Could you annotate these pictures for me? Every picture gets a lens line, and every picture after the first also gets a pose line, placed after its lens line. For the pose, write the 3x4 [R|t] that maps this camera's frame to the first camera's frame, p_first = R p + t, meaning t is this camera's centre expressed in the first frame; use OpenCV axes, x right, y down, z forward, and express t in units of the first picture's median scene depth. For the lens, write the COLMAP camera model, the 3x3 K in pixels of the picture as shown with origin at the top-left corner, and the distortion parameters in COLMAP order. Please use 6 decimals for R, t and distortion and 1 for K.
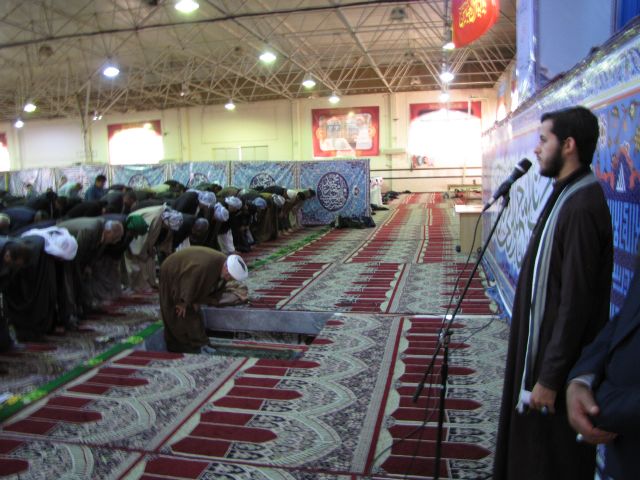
lens RADIAL K [[538.9, 0, 317.6], [0, 538.9, 239.5], [0, 0, 1]] dist [-0.167851, 0.133396]
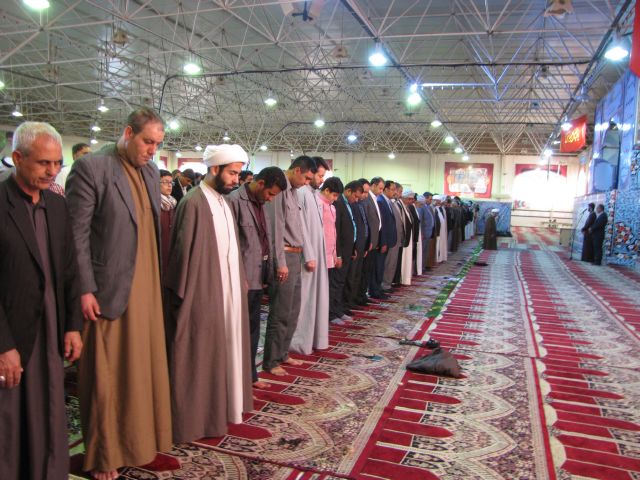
lens RADIAL K [[538.9, 0, 316.6], [0, 538.9, 239.8], [0, 0, 1]] dist [-0.167851, 0.133396]
pose [[0.992777, 0.078934, -0.090349, -0.447431], [-0.083931, 0.995066, -0.052908, 0.140954], [0.085727, 0.060109, 0.994504, -0.915495]]
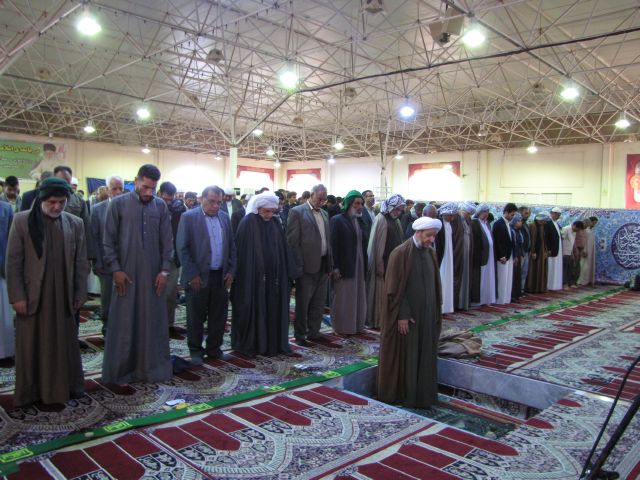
lens RADIAL K [[538.9, 0, 313.2], [0, 538.9, 246.4], [0, 0, 1]] dist [-0.167851, 0.133396]
pose [[0.844613, 0.089670, -0.527815, 0.026579], [-0.125495, 0.991566, -0.032361, 0.000325], [0.520462, 0.093571, 0.848743, 0.042417]]
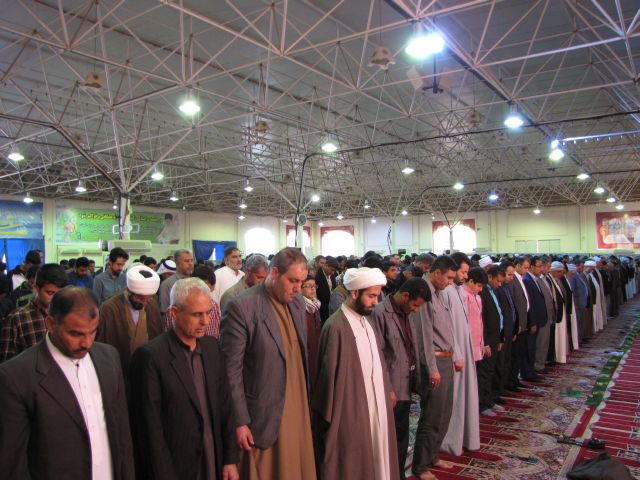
lens RADIAL K [[538.9, 0, 313.3], [0, 538.9, 240.1], [0, 0, 1]] dist [-0.167851, 0.133396]
pose [[0.933452, 0.007624, -0.358621, -0.446966], [-0.062612, 0.987888, -0.141972, 0.109056], [0.353195, 0.154978, 0.922624, -0.923356]]
